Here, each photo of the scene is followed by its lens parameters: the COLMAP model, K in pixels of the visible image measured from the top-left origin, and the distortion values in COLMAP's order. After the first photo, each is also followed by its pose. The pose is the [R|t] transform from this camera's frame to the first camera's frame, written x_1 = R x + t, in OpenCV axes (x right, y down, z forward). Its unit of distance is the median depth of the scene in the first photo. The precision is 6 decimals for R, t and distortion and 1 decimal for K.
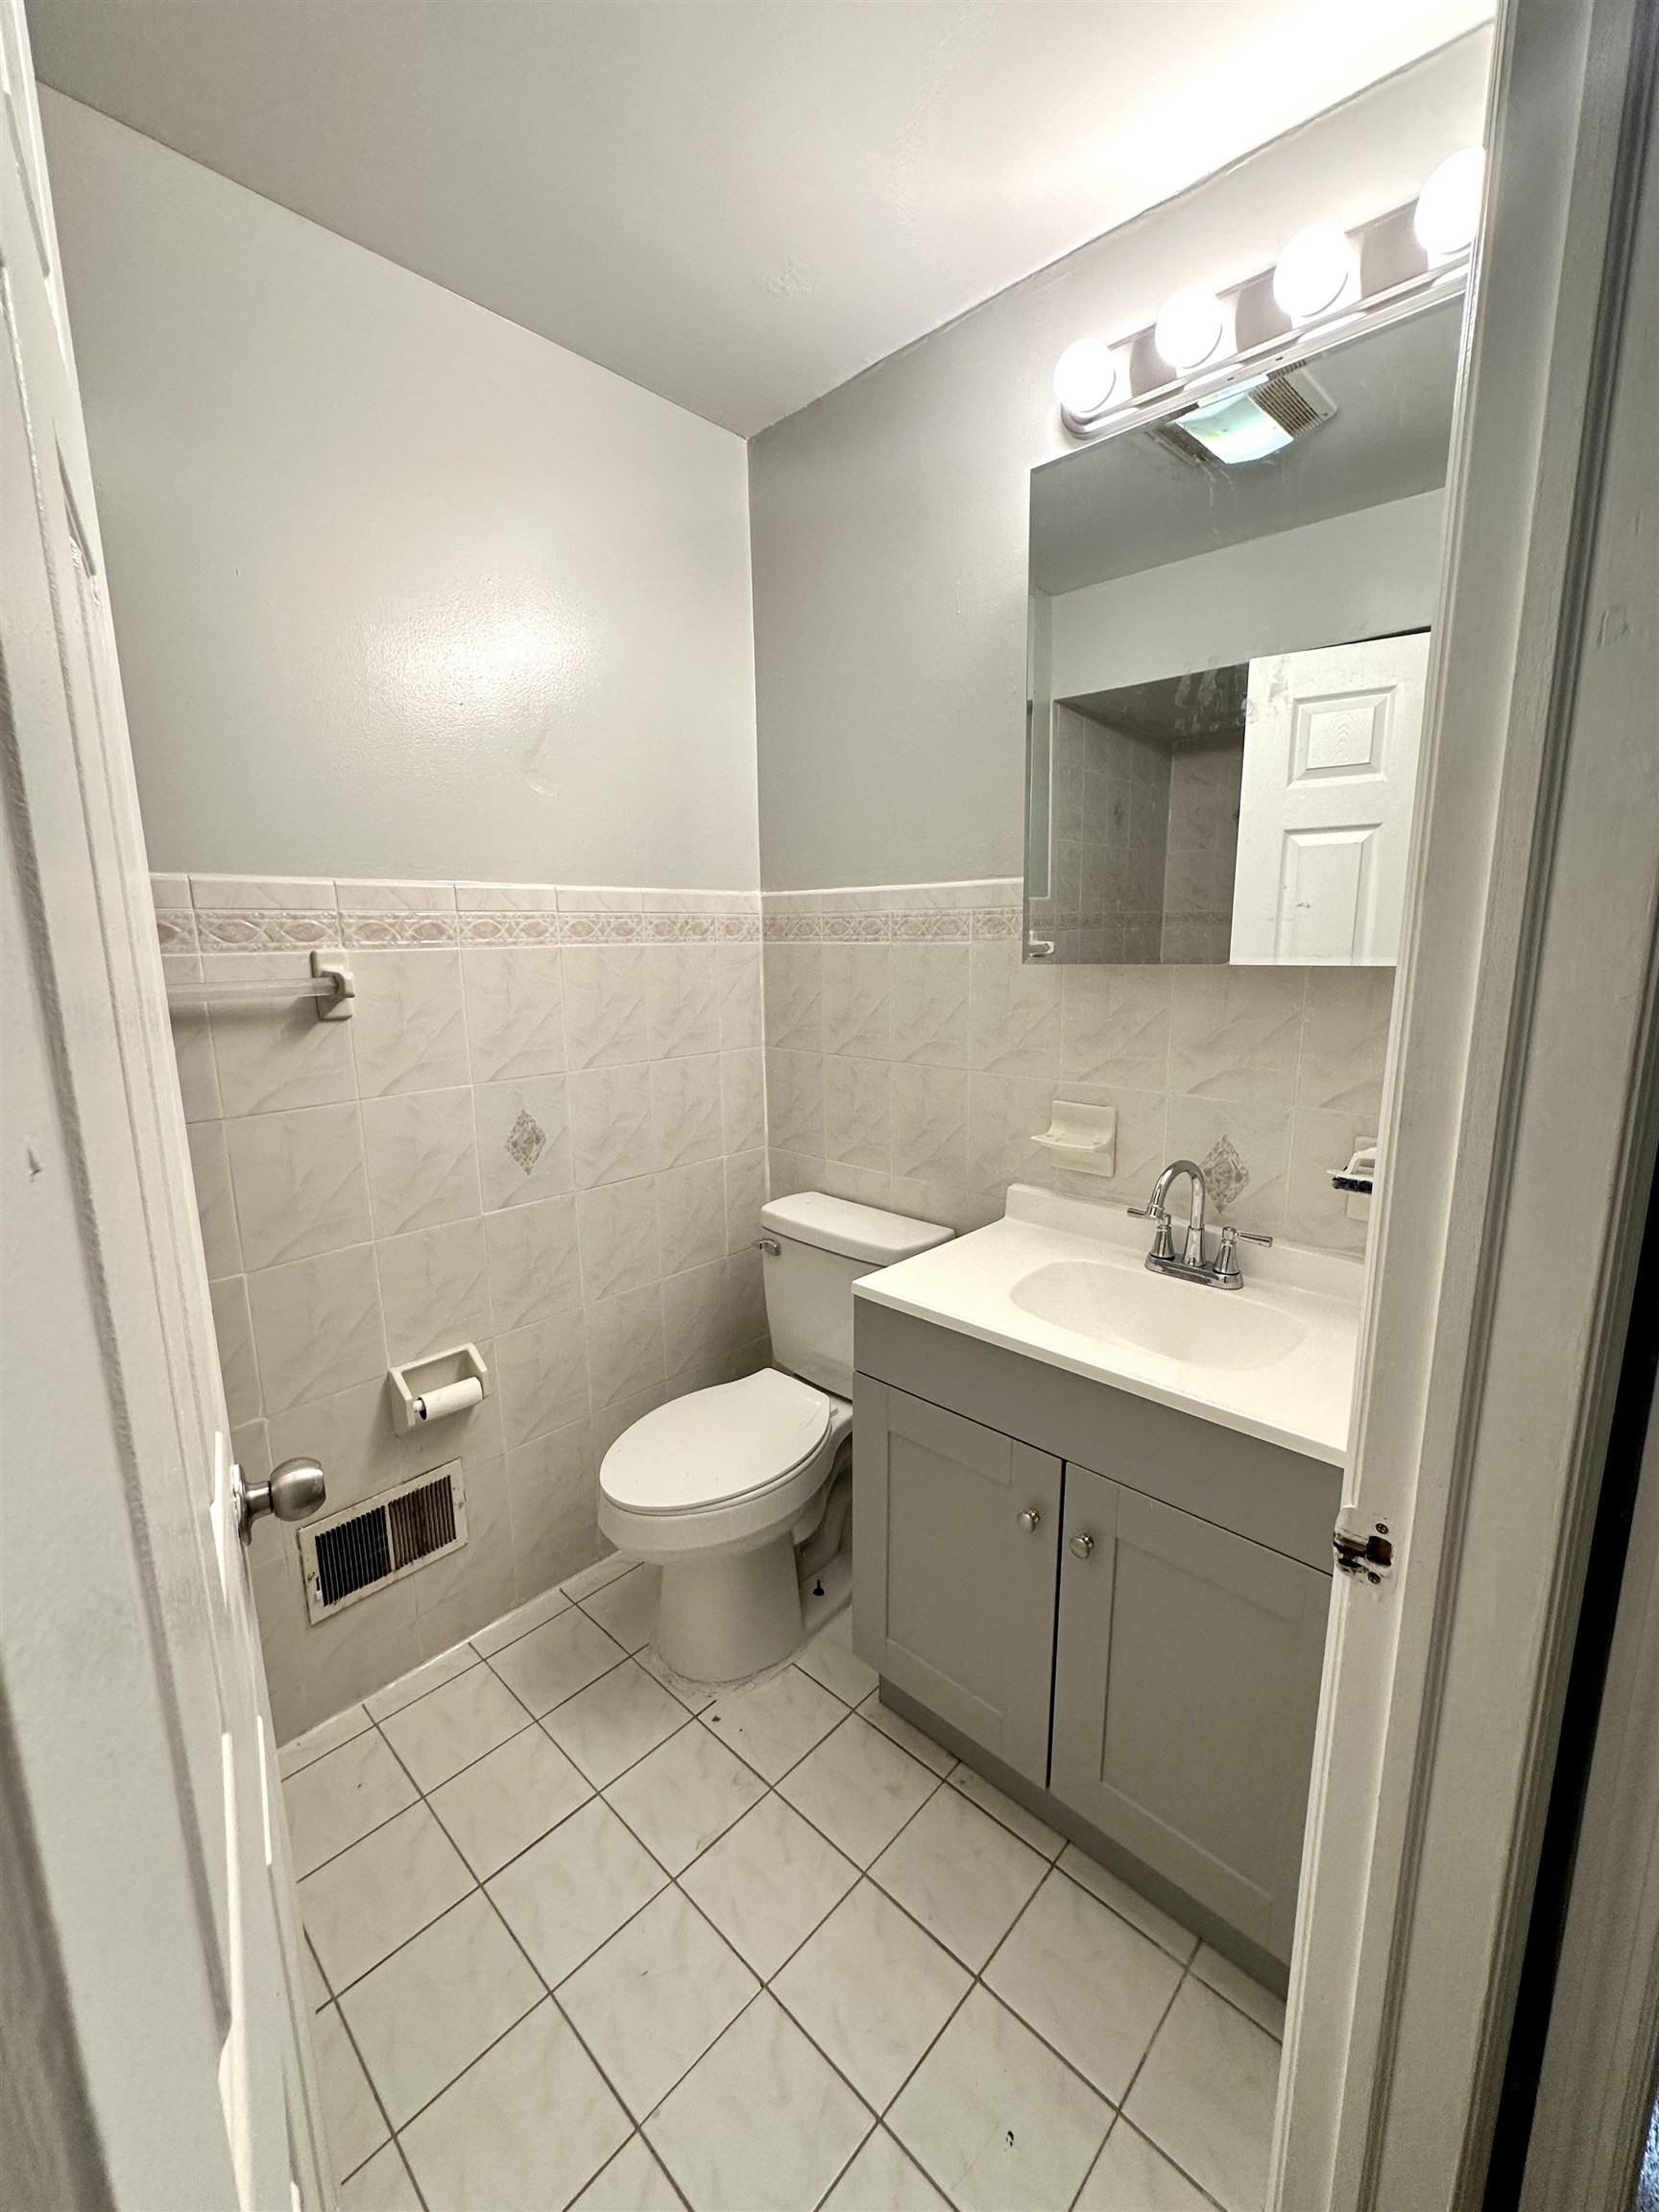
lens RADIAL K [[901.1, 0, 836.8], [0, 901.1, 1104.0], [0, 0, 1]] dist [-0.005480, 0.000488]
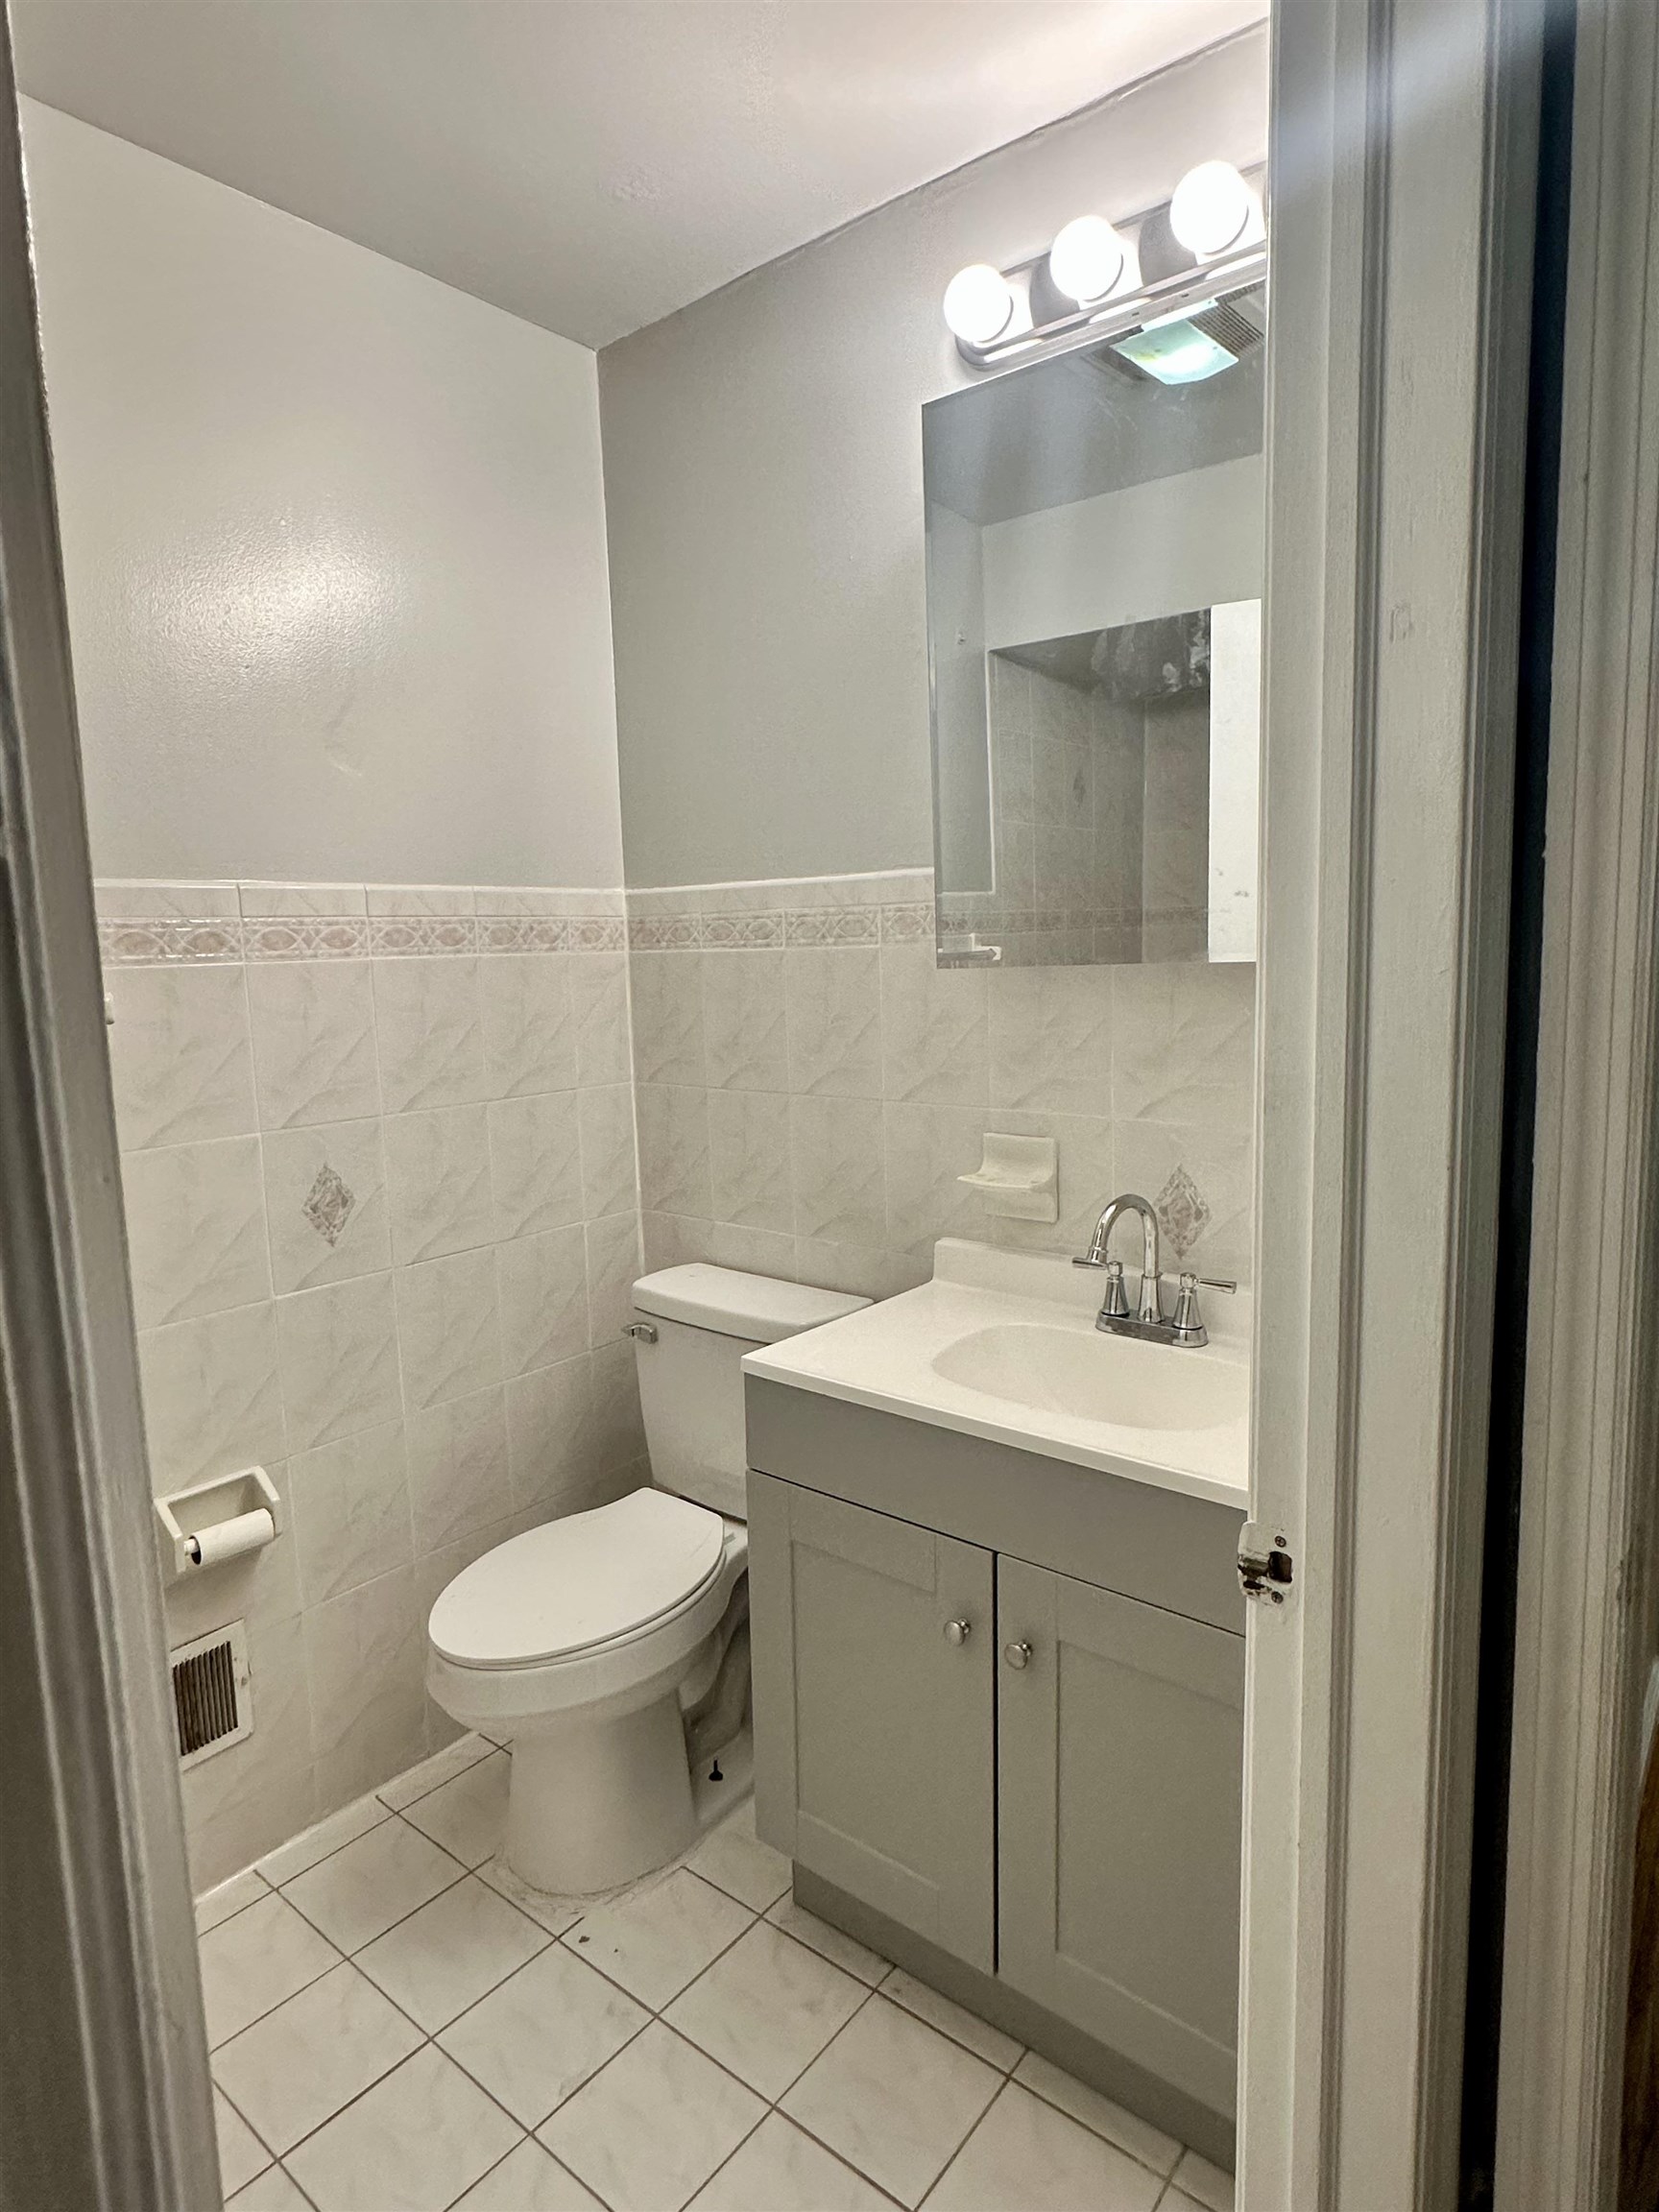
lens RADIAL K [[1222.6, 0, 826.0], [0, 1222.6, 1098.8], [0, 0, 1]] dist [-0.011975, 0.009742]
pose [[0.997446, -0.025111, 0.066859, 0.022534], [0.029168, 0.997747, -0.060413, 0.028631], [-0.065192, 0.062209, 0.995932, -0.109319]]
